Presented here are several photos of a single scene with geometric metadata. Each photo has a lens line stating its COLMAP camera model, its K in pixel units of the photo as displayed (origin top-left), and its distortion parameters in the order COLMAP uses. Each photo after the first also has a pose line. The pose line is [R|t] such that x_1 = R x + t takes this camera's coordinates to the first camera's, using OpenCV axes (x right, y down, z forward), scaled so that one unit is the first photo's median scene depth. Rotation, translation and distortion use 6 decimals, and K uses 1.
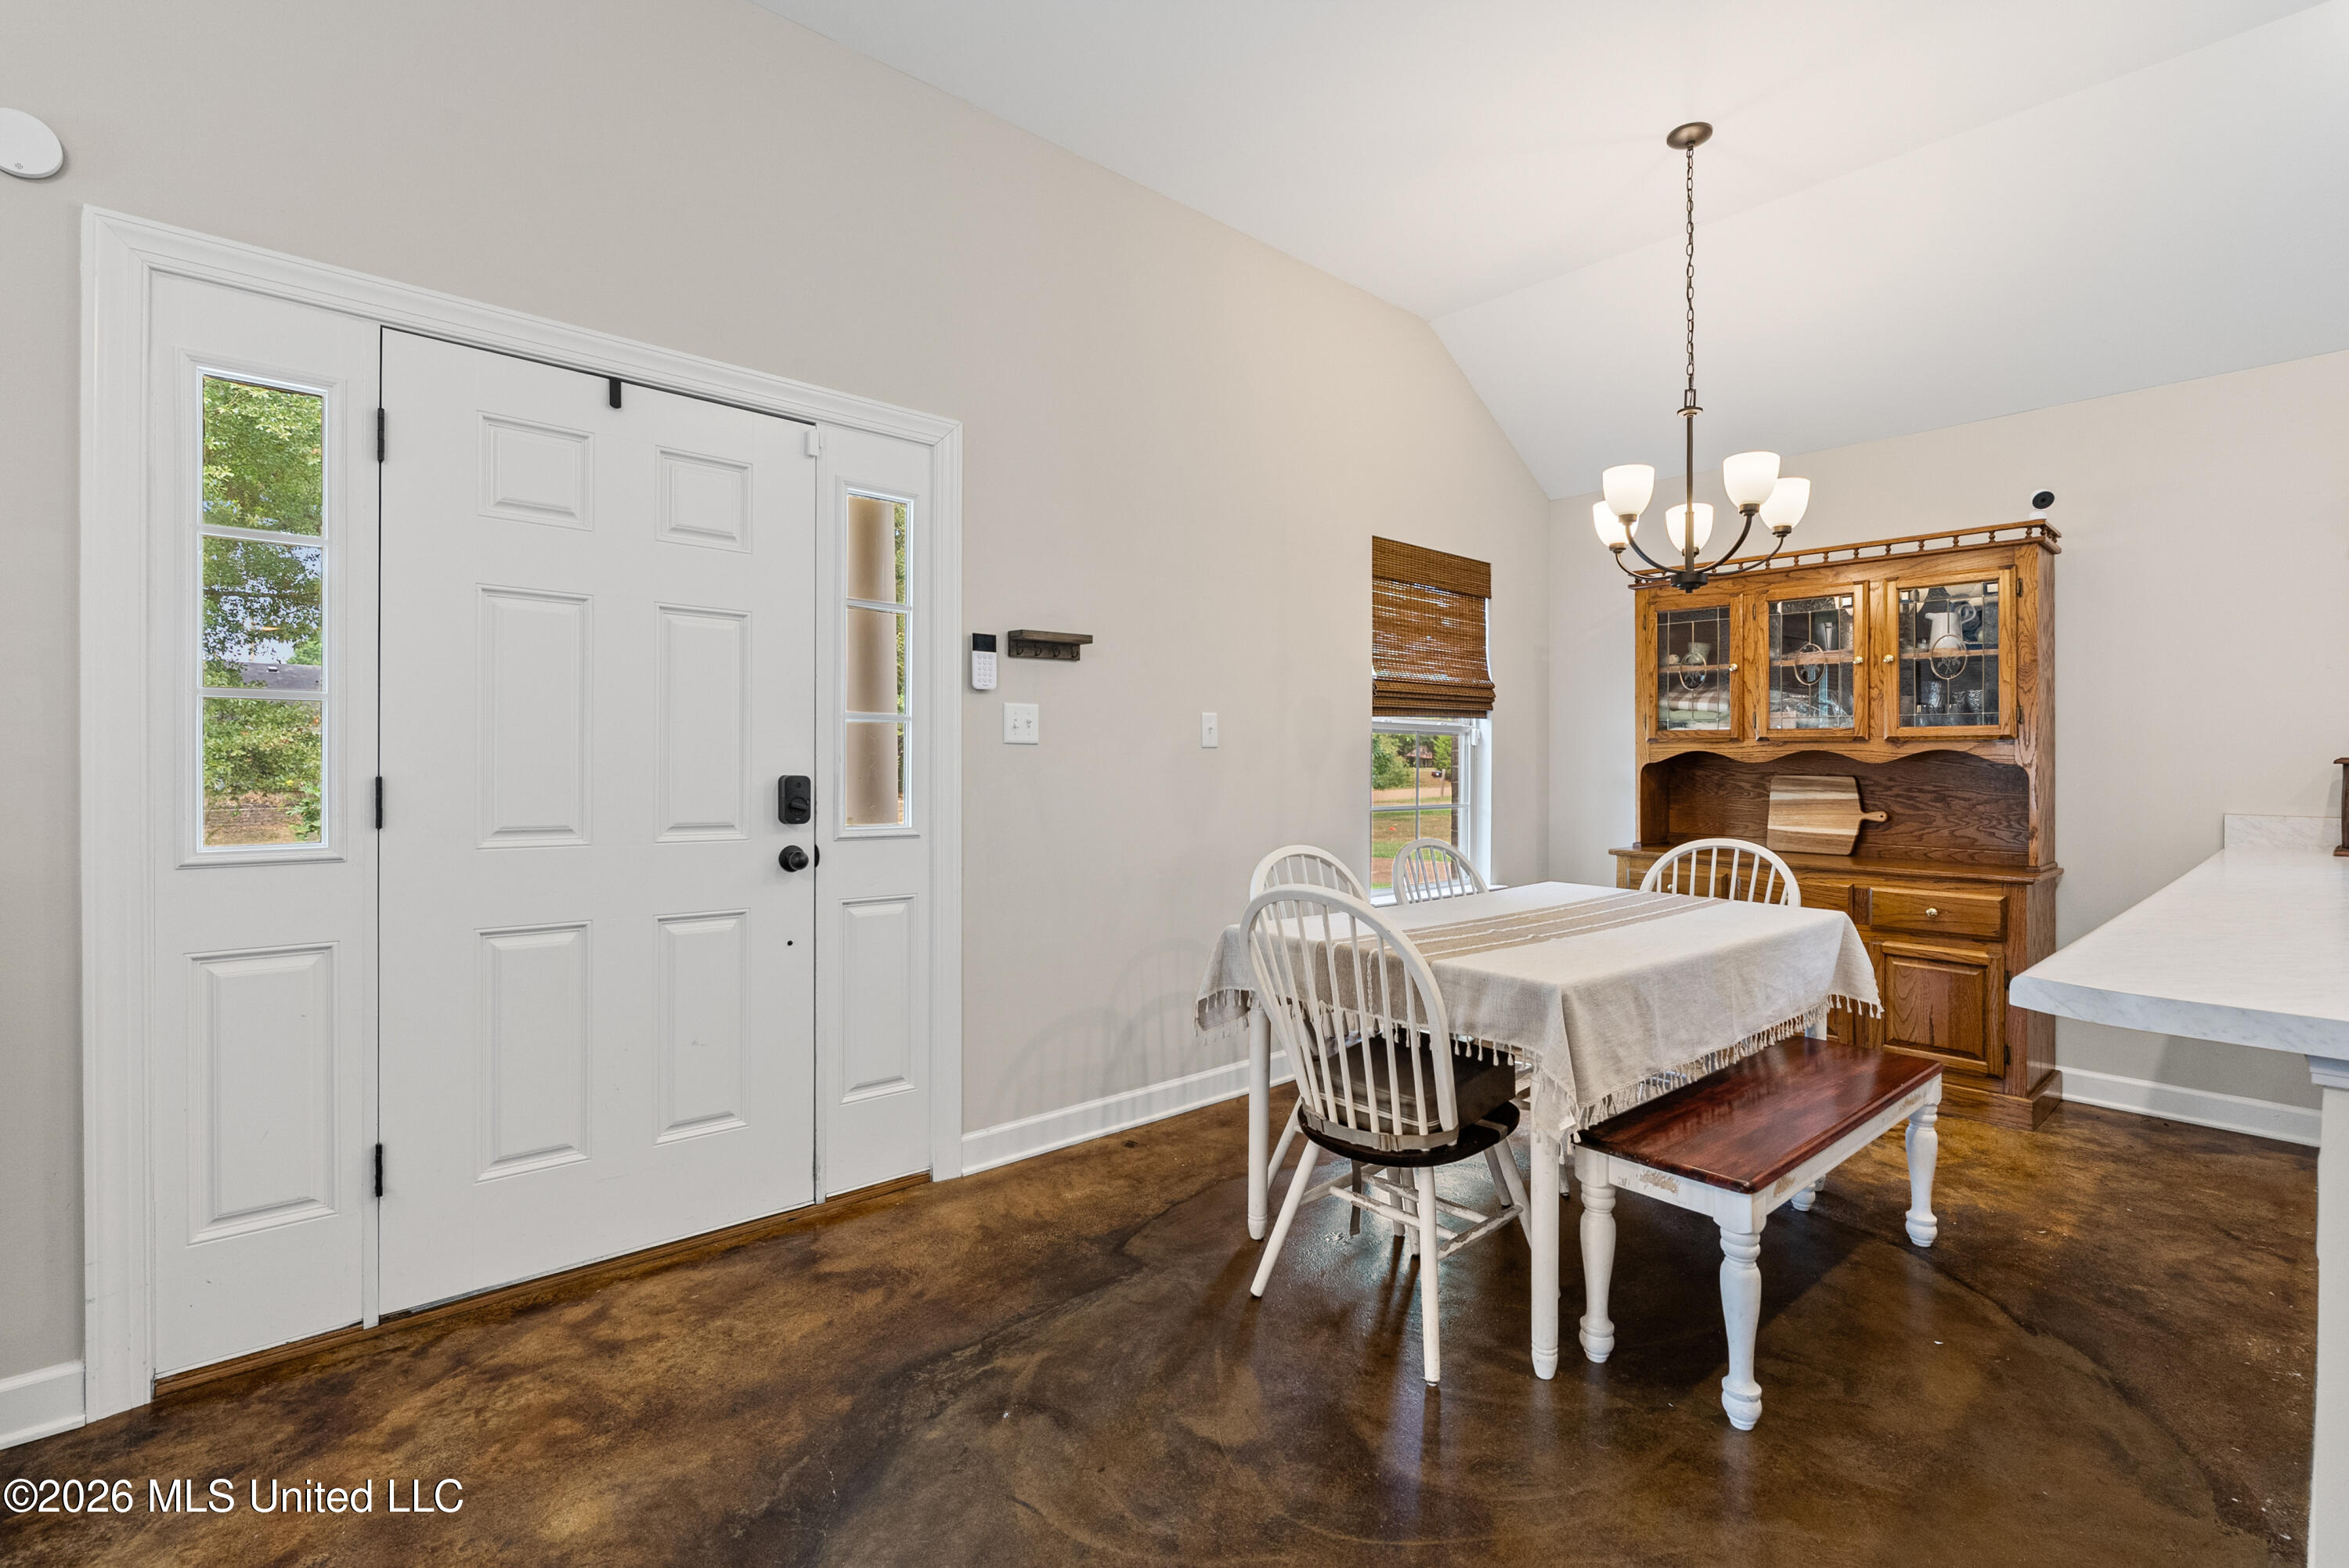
lens RADIAL K [[1059.5, 0, 1169.8], [0, 1059.5, 770.3], [0, 0, 1]] dist [-0.008540, 0.001465]
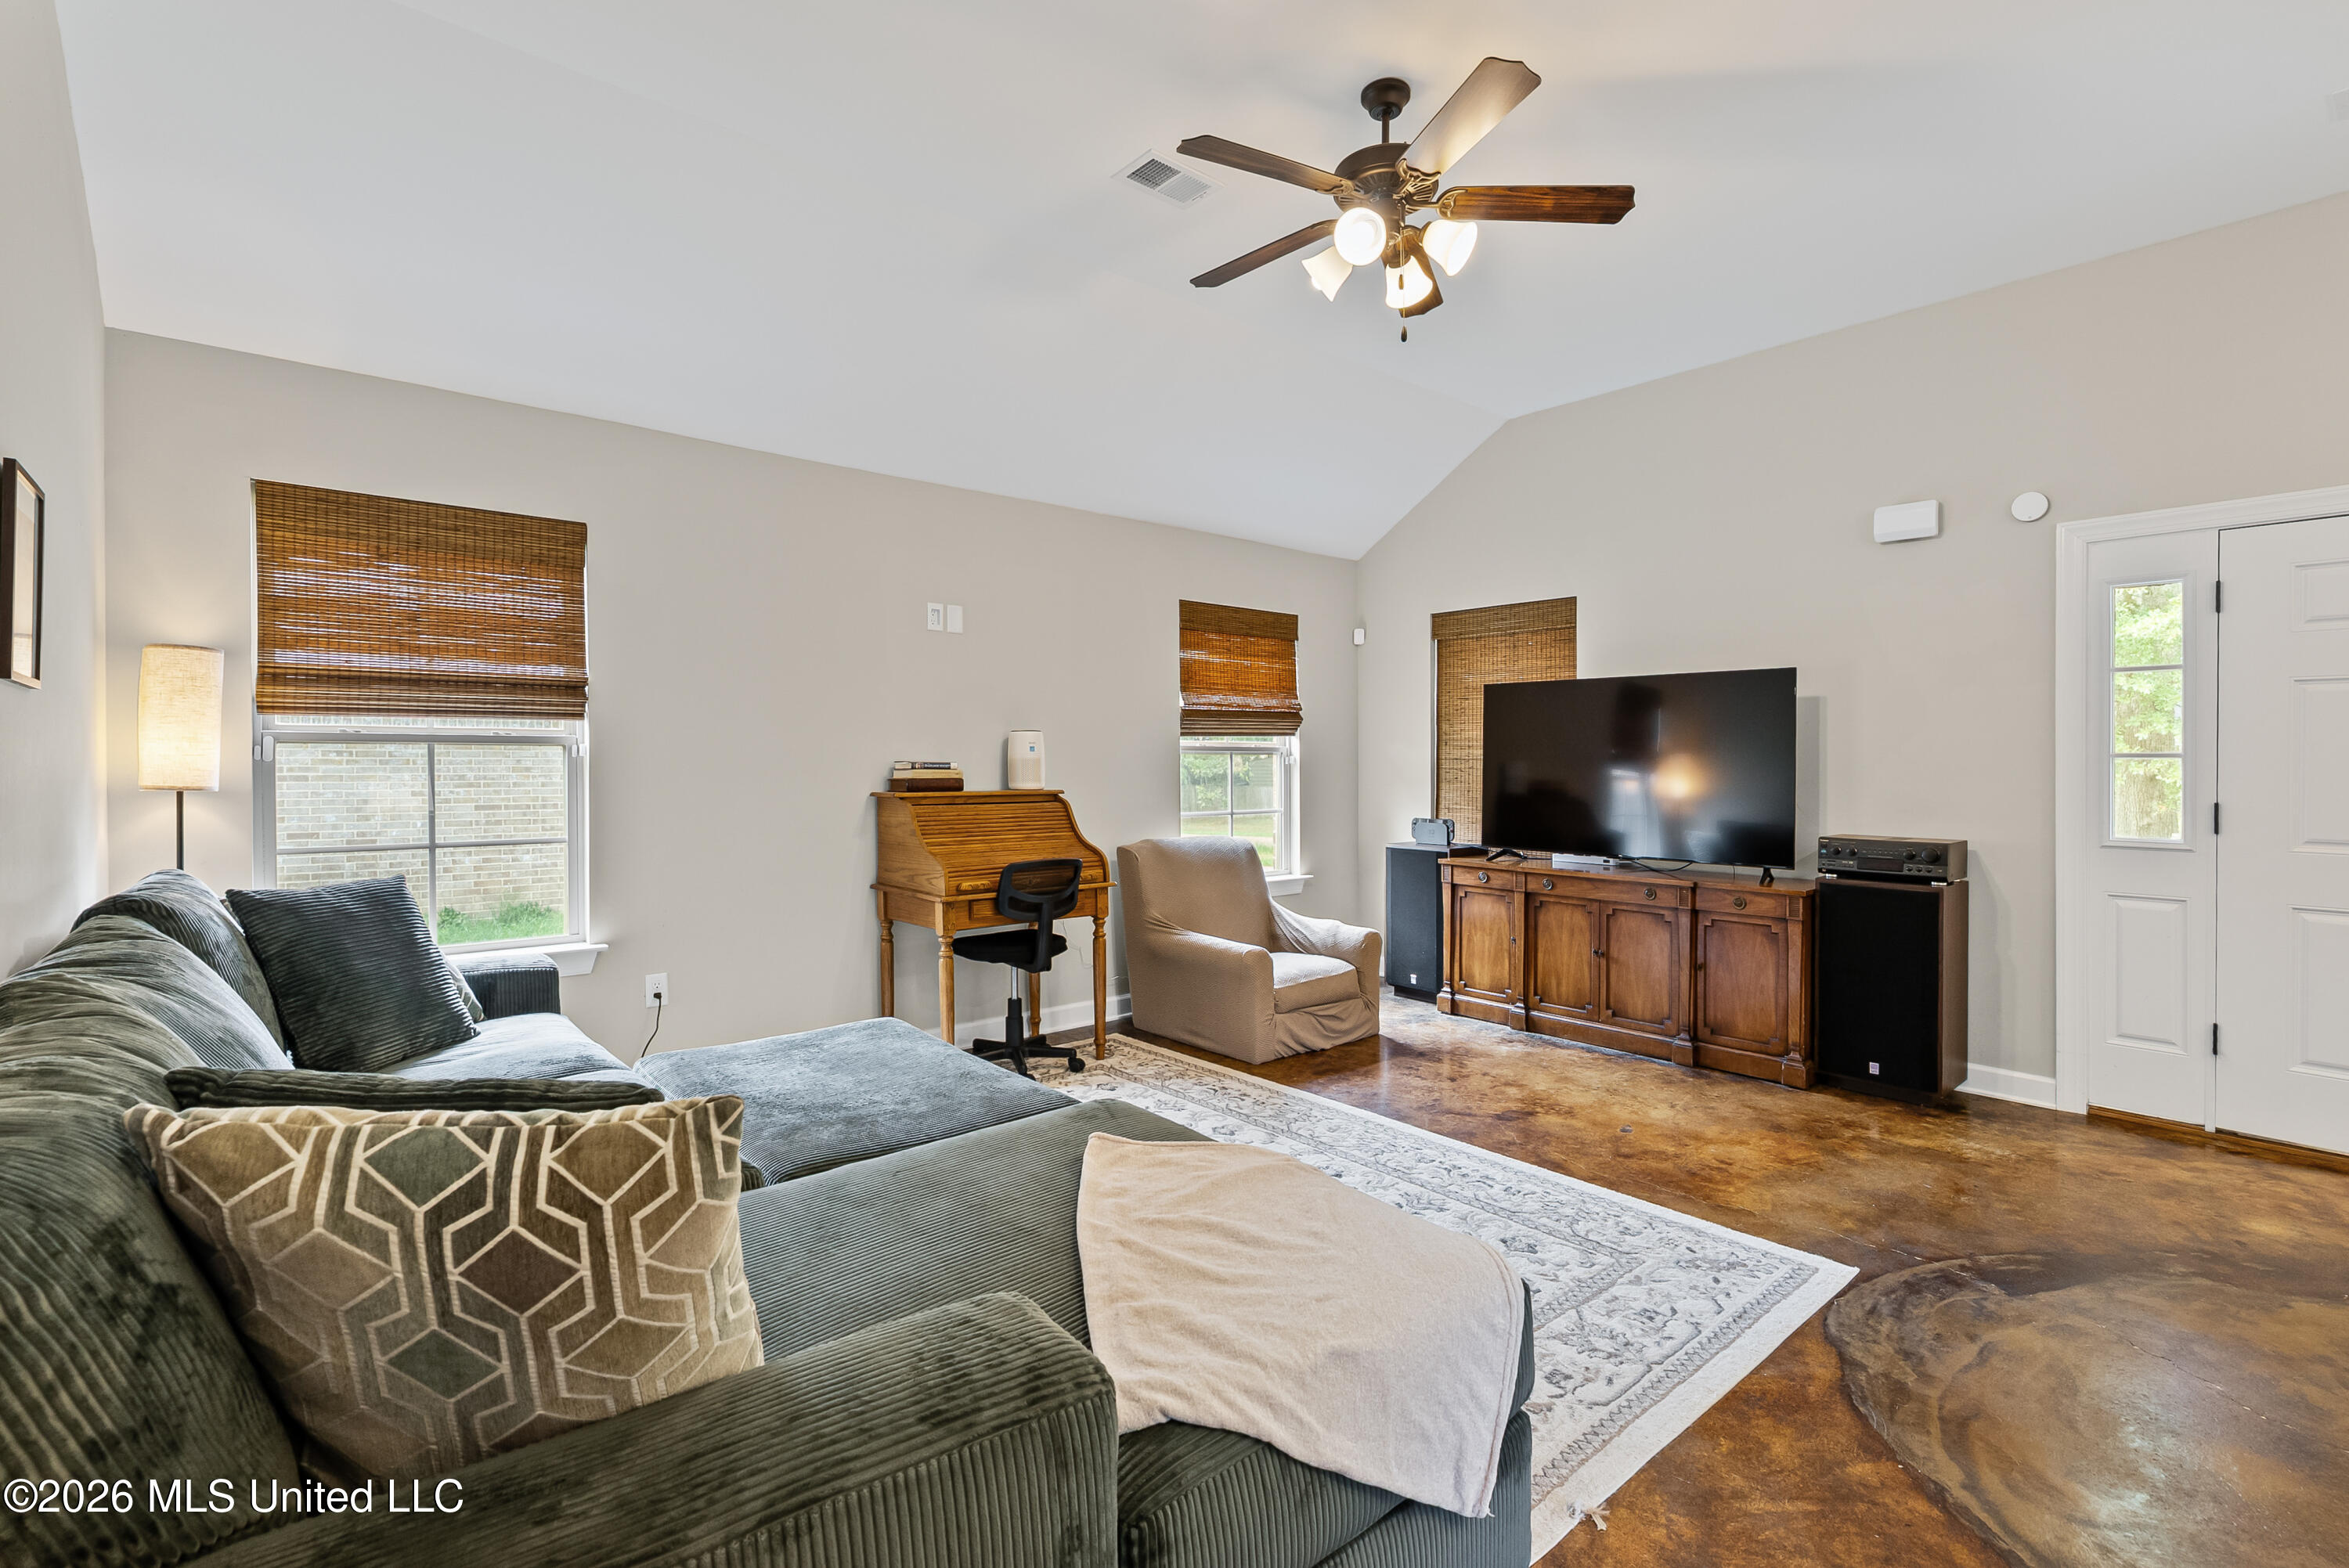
lens RADIAL K [[1068.3, 0, 1181.4], [0, 1068.3, 755.7], [0, 0, 1]] dist [0.001492, 0.000997]
pose [[-0.015737, -0.013569, -0.999784, 0.624233], [-0.008297, 0.999875, -0.013439, -0.020686], [0.999842, 0.008083, -0.015848, -0.392098]]
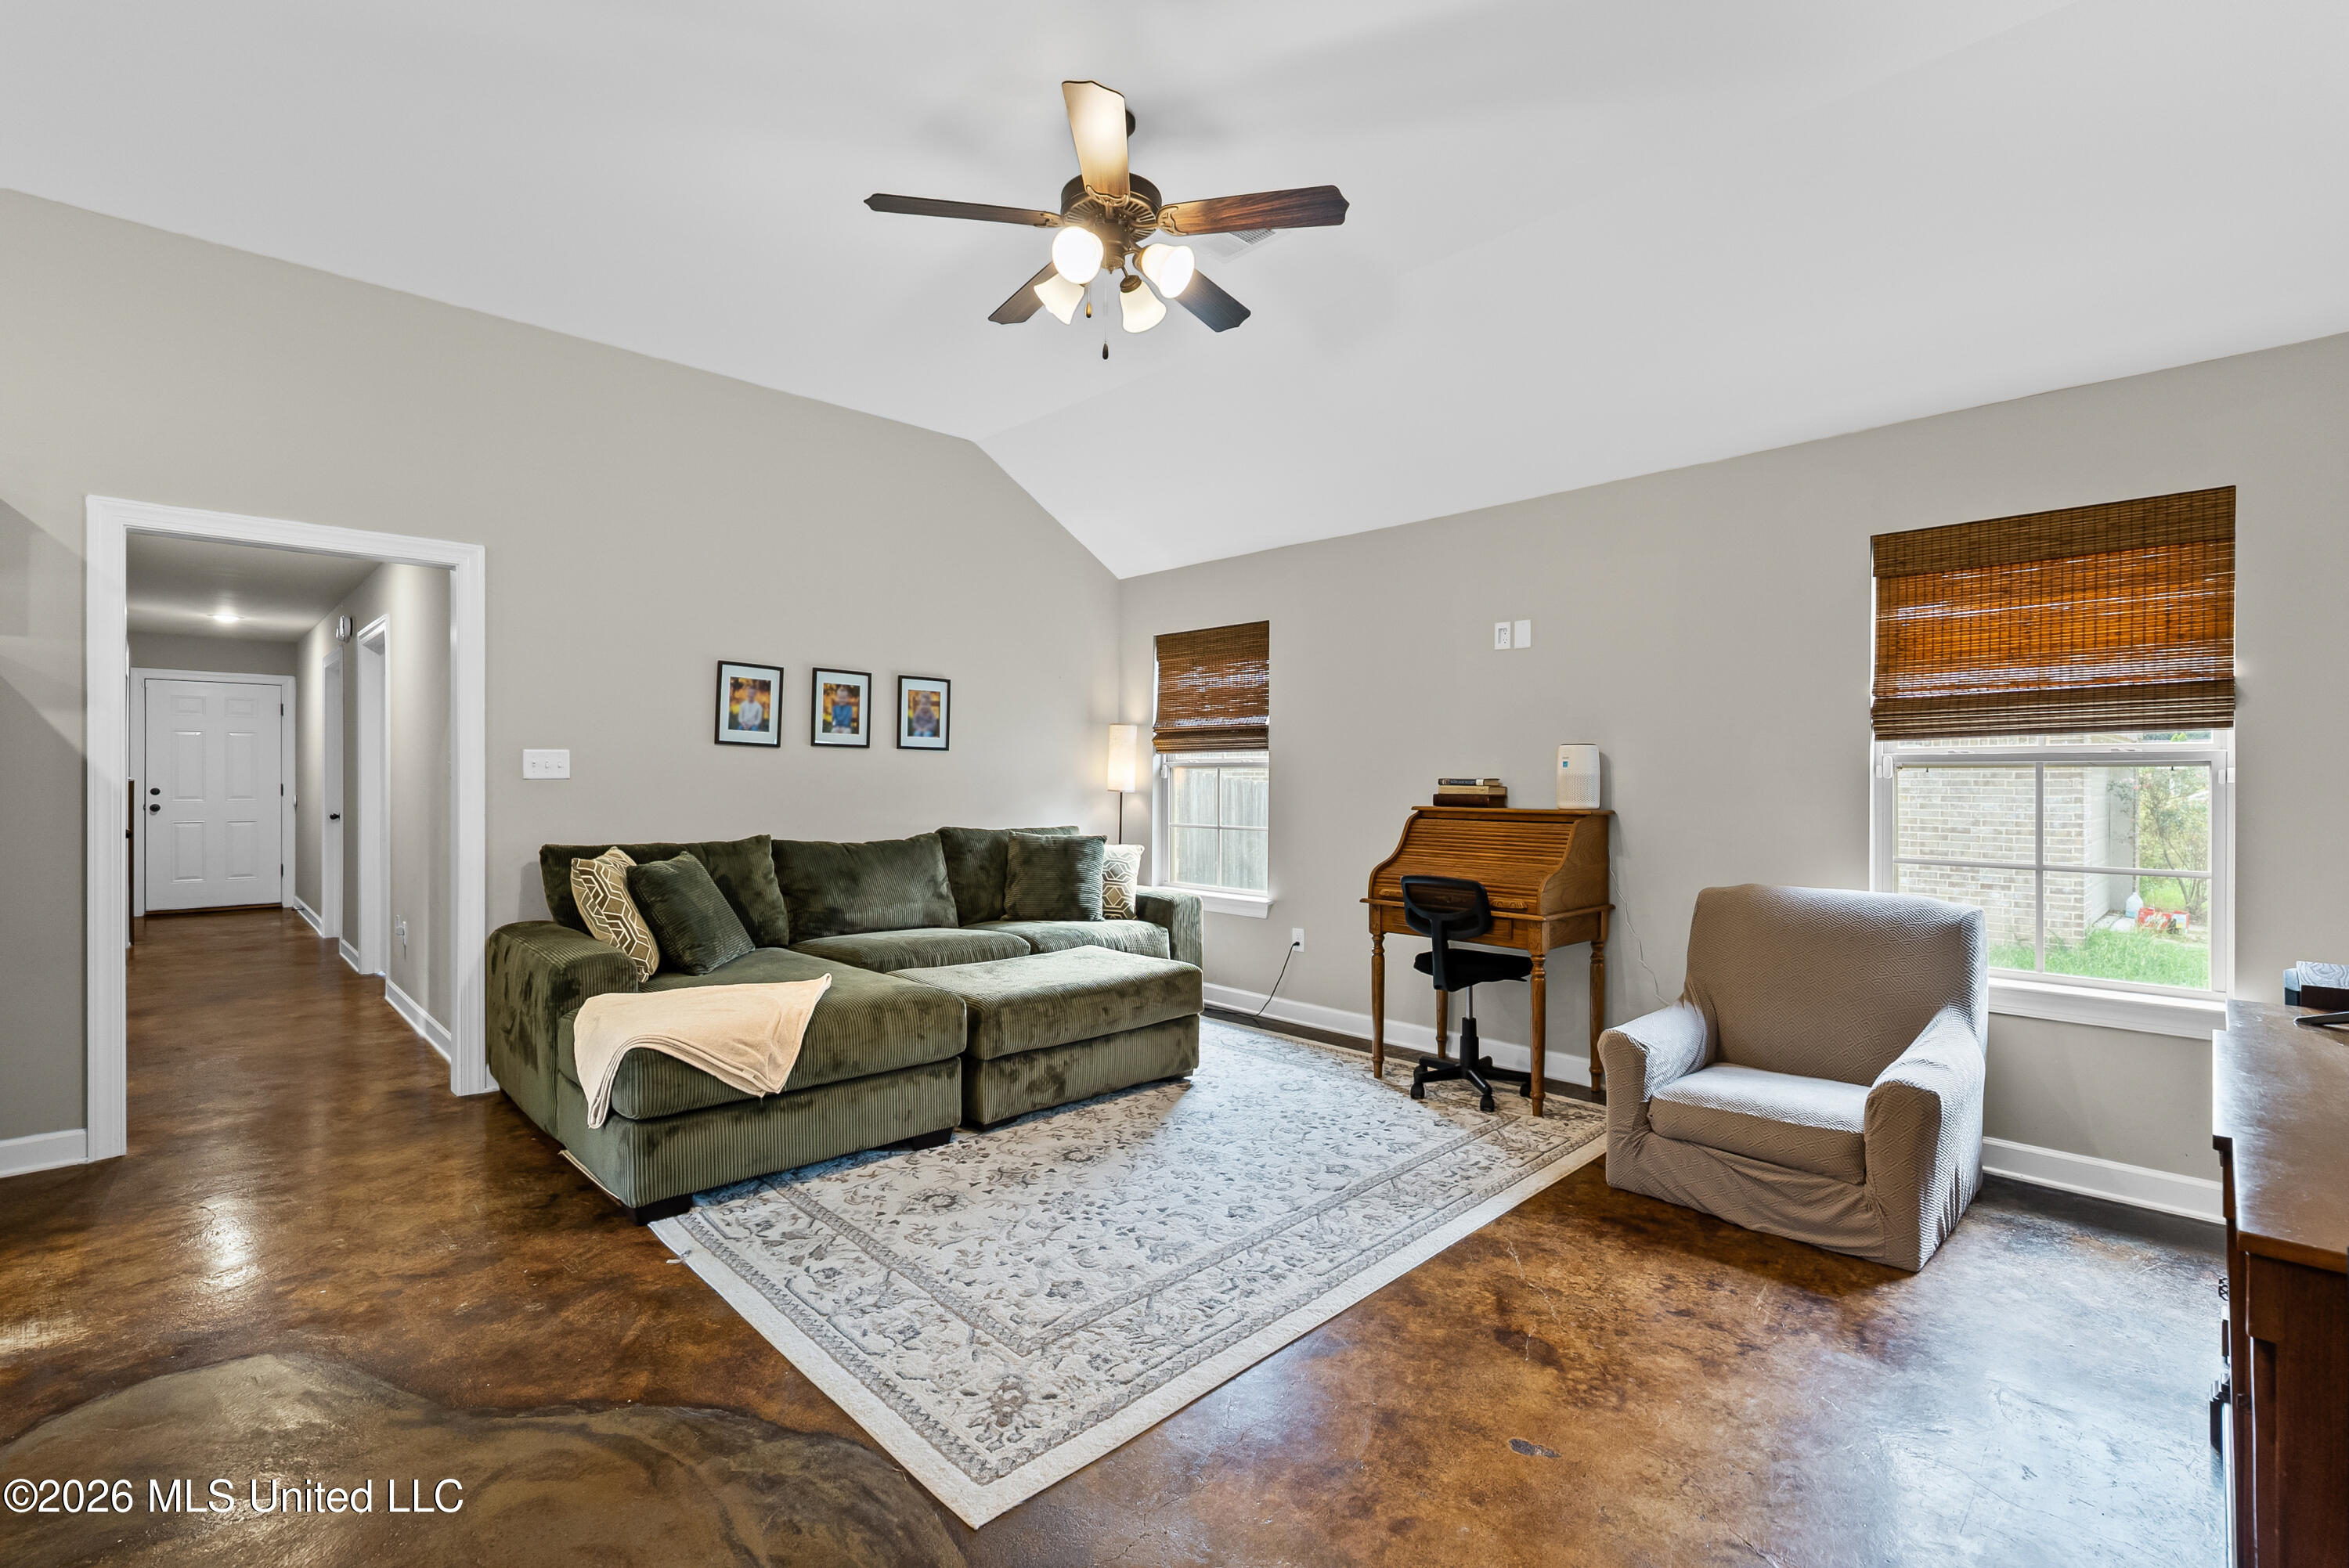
lens RADIAL K [[1059.5, 0, 1169.8], [0, 1059.5, 770.3], [0, 0, 1]] dist [-0.008540, 0.001465]
pose [[-0.999240, -0.013012, -0.036755, -0.269314], [-0.012907, 0.999912, -0.003092, -0.029821], [0.036792, -0.002615, -0.999320, 0.645896]]
